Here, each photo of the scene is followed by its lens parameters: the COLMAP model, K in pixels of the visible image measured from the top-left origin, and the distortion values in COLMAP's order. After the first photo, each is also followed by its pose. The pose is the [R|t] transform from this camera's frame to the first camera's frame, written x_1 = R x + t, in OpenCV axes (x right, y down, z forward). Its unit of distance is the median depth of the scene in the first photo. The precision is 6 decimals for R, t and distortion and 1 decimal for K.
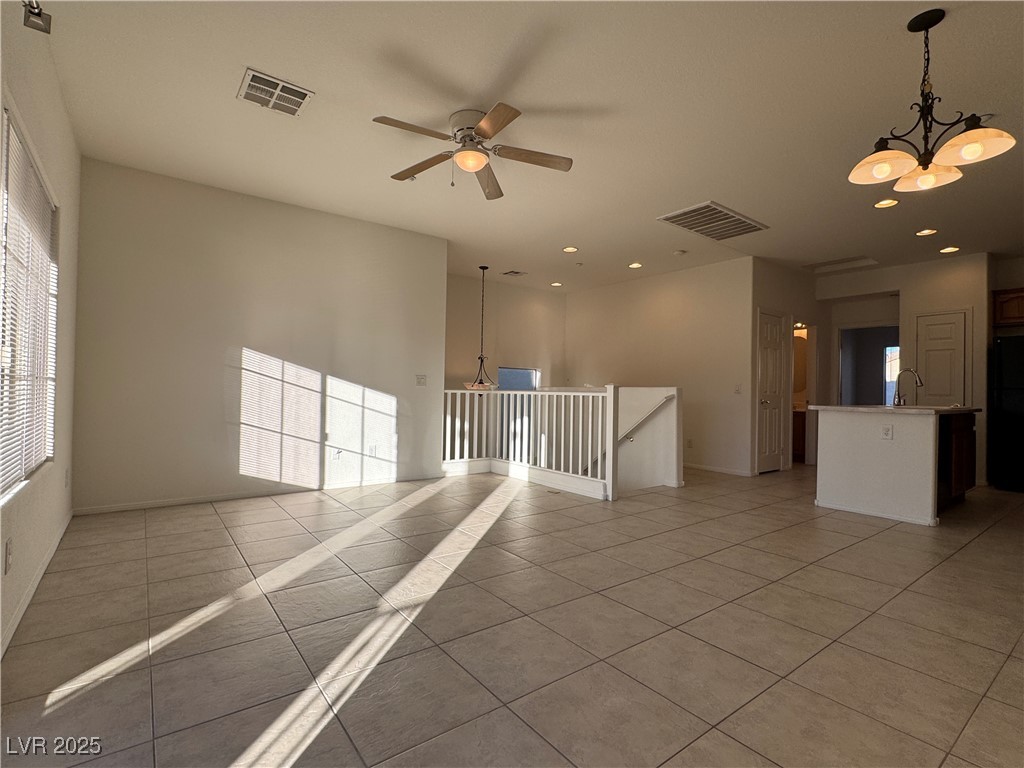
lens RADIAL K [[493.5, 0, 511.0], [0, 493.5, 384.1], [0, 0, 1]] dist [-0.002484, 0.000092]
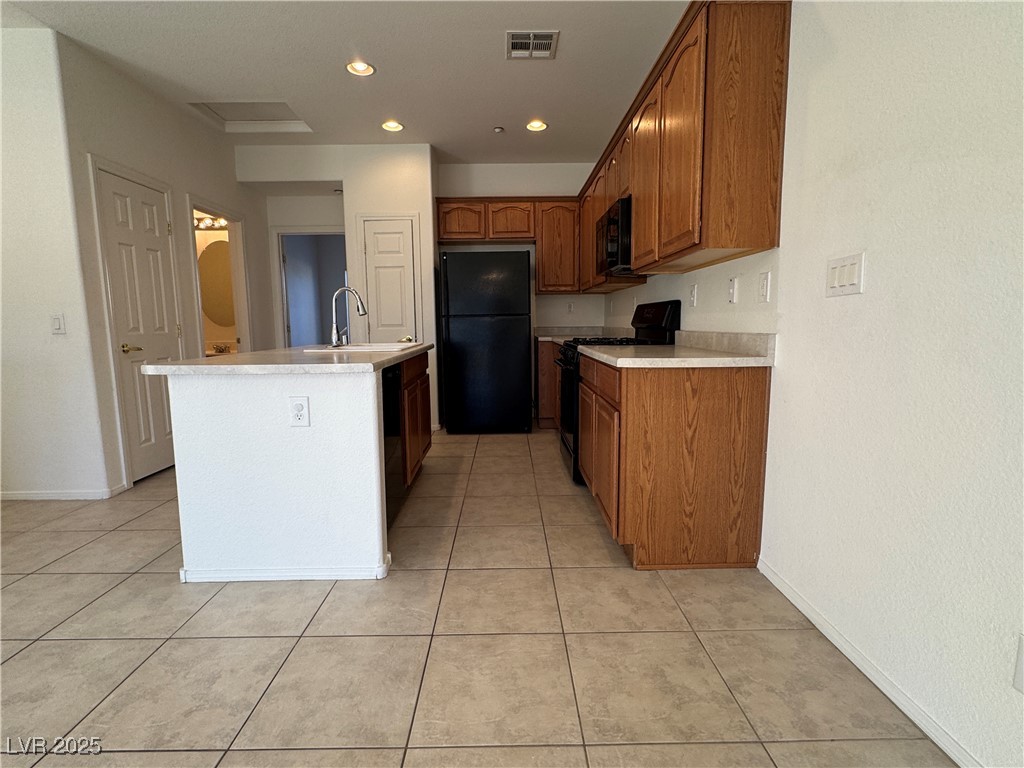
lens RADIAL K [[493.5, 0, 510.9], [0, 493.5, 384.1], [0, 0, 1]] dist [-0.002484, 0.000092]
pose [[0.594294, -0.125975, 0.794320, 0.459188], [0.011879, 0.988923, 0.147951, 0.000504], [-0.804160, -0.078491, 0.589208, 0.499348]]
